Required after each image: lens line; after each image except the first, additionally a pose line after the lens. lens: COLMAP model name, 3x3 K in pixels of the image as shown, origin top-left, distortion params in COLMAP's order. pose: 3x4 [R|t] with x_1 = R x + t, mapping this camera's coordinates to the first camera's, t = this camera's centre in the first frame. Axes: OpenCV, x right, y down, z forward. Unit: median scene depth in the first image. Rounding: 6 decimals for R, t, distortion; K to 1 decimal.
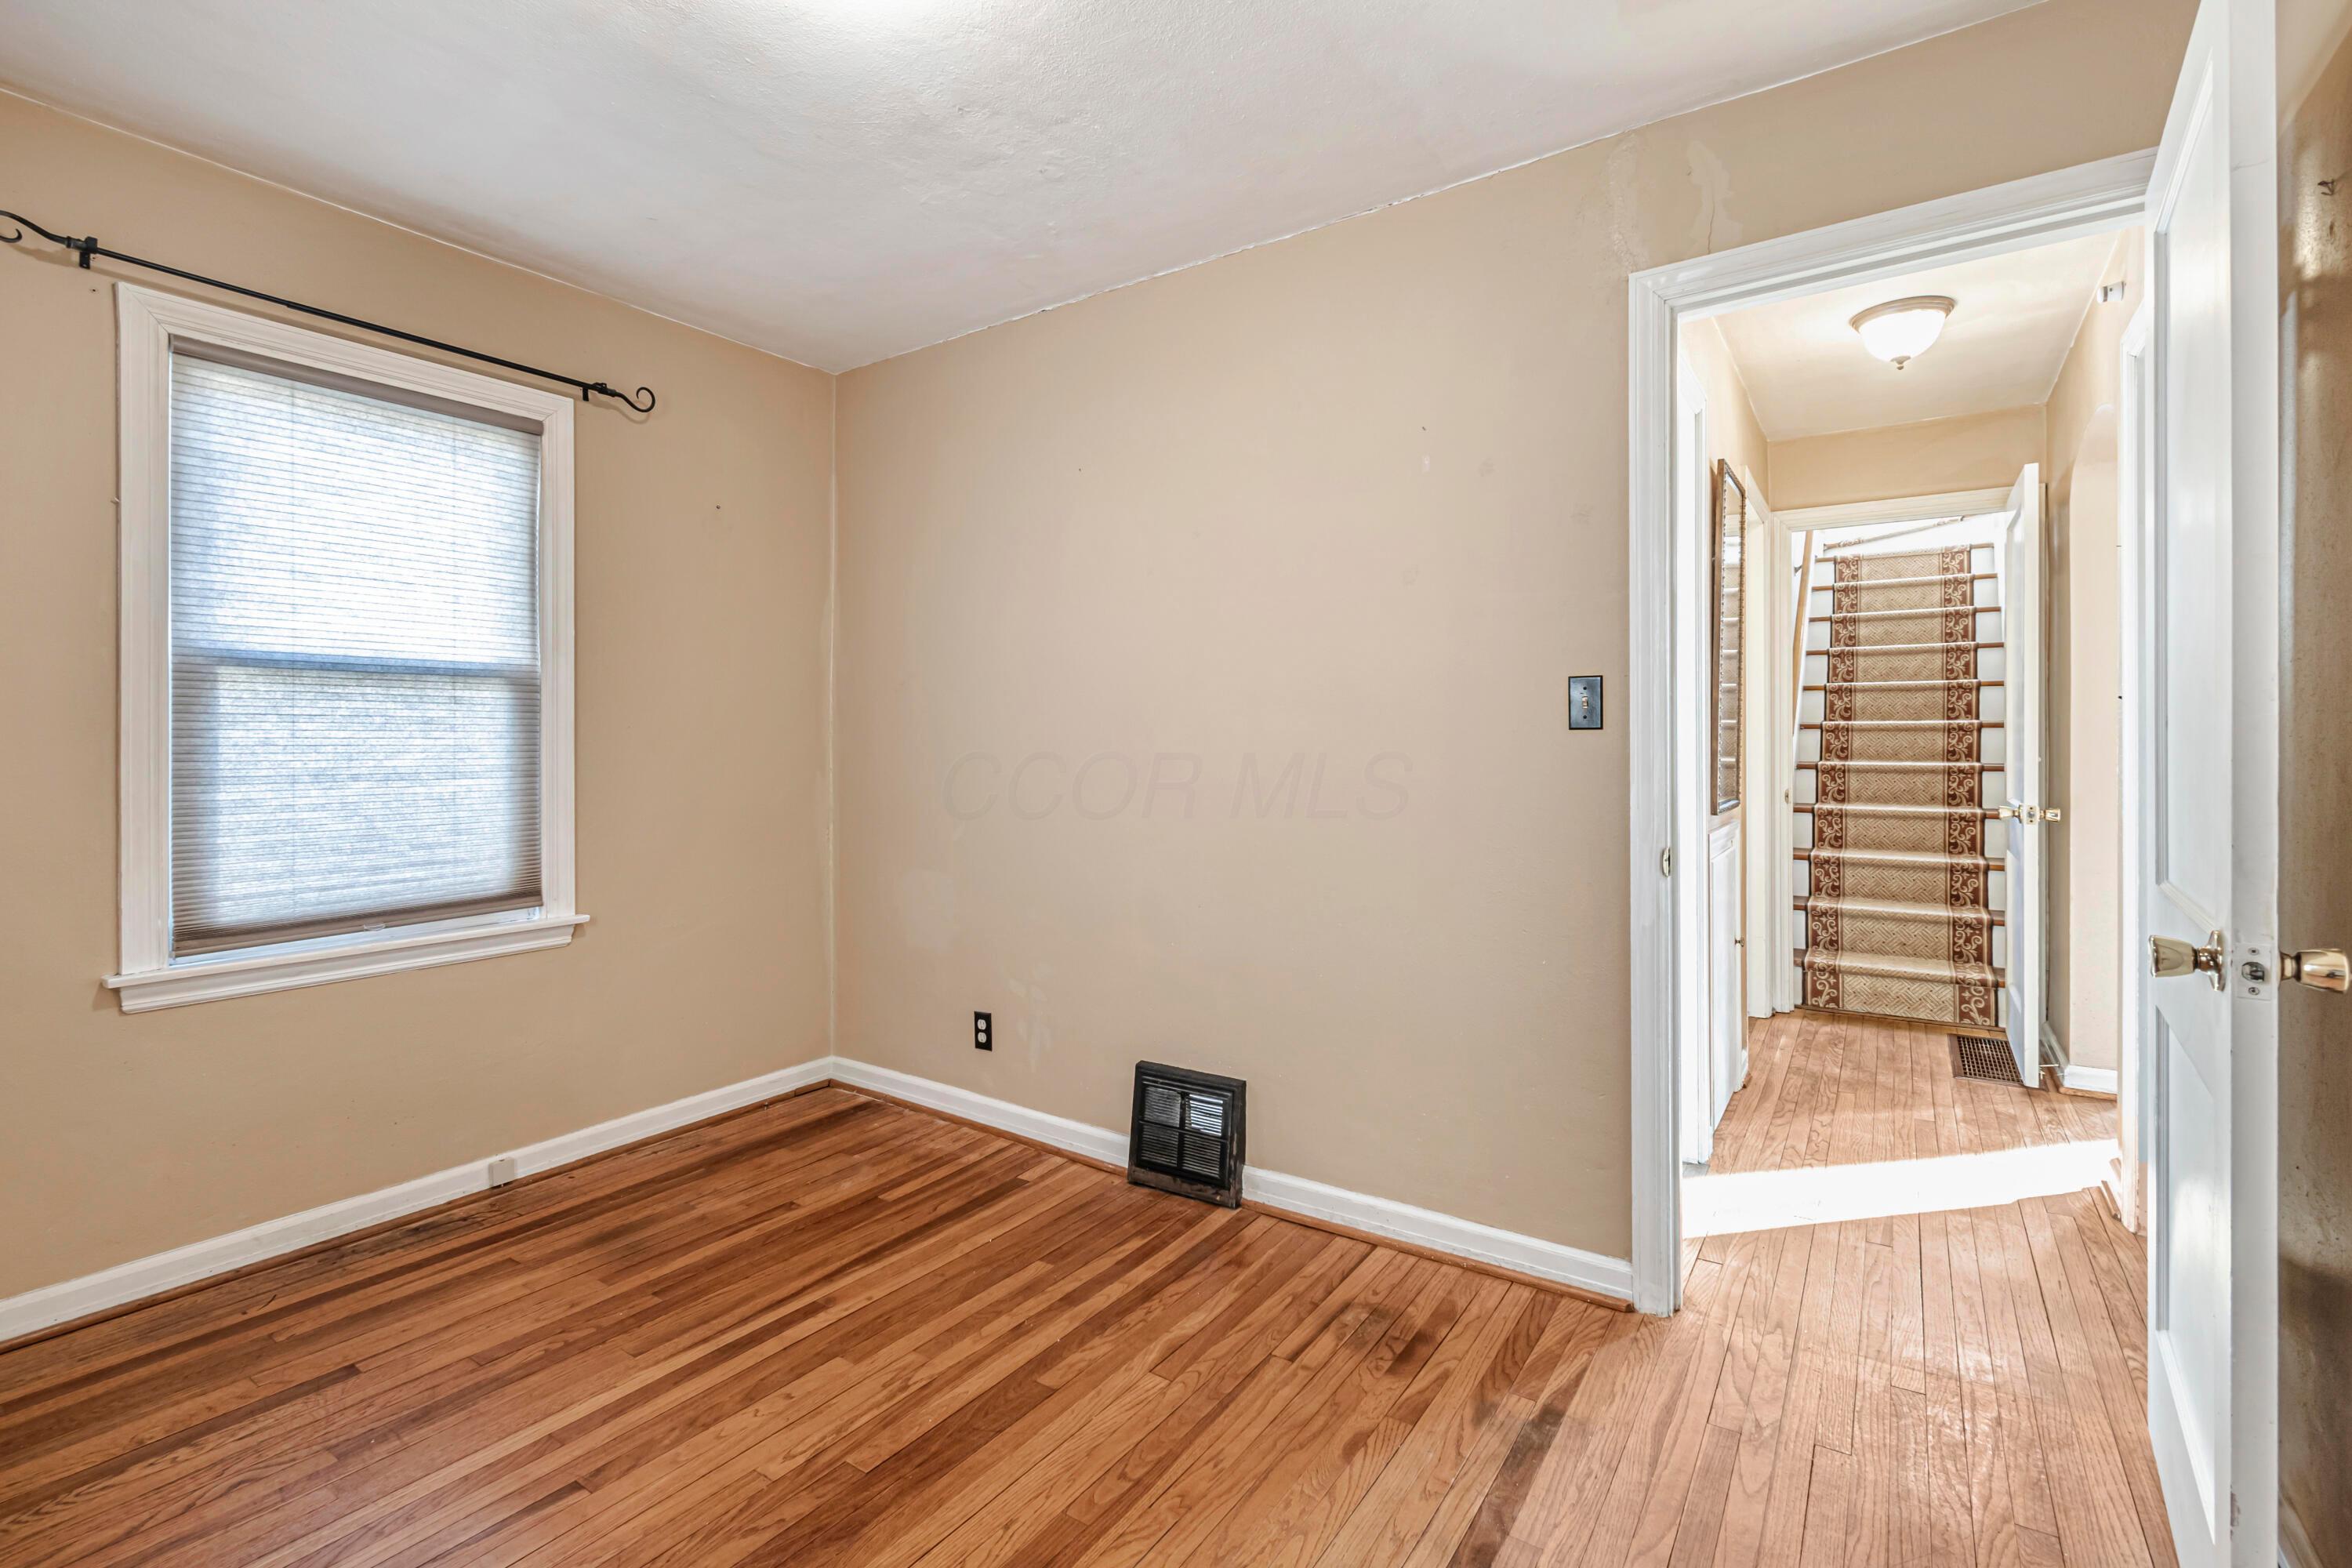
lens RADIAL K [[1051.7, 0, 1189.1], [0, 1051.7, 748.5], [0, 0, 1]] dist [0.001292, -0.002045]
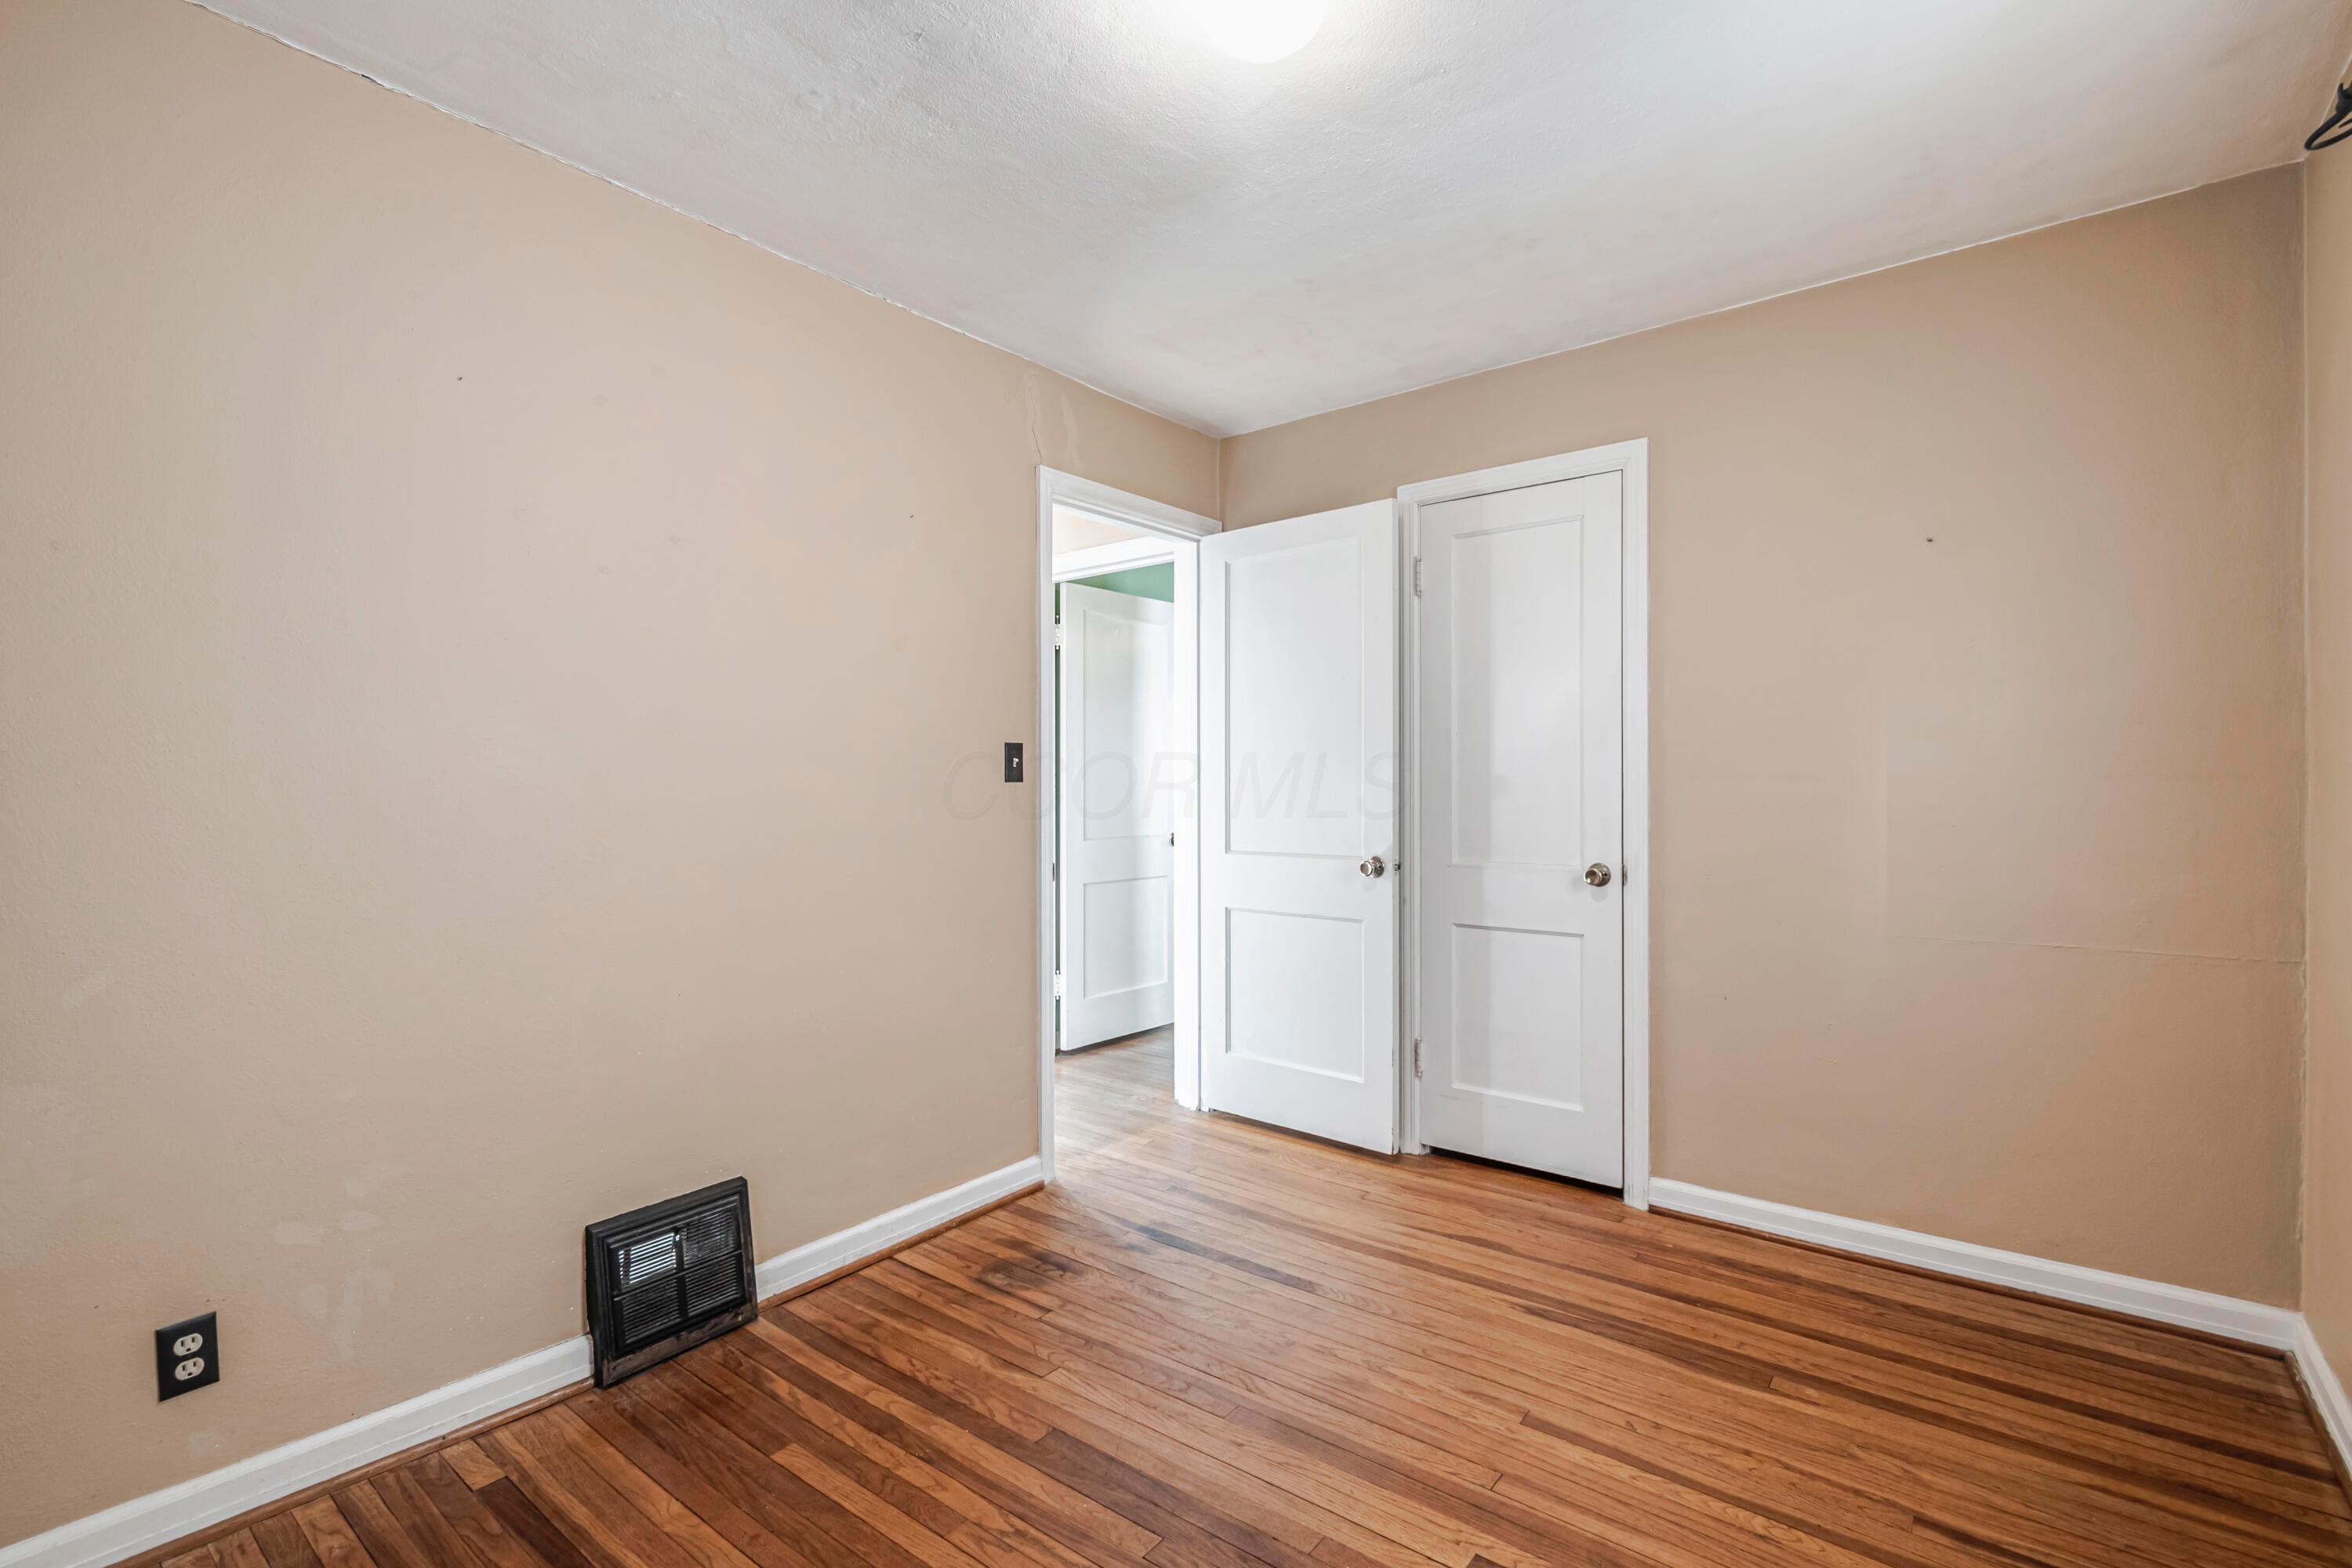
lens RADIAL K [[1051.7, 0, 1180.6], [0, 1051.7, 784.2], [0, 0, 1]] dist [0.001292, -0.002045]
pose [[0.076699, -0.001862, 0.997053, -0.948477], [0.007437, 0.999972, 0.001295, -0.014269], [-0.997027, 0.007316, 0.076710, 0.664153]]
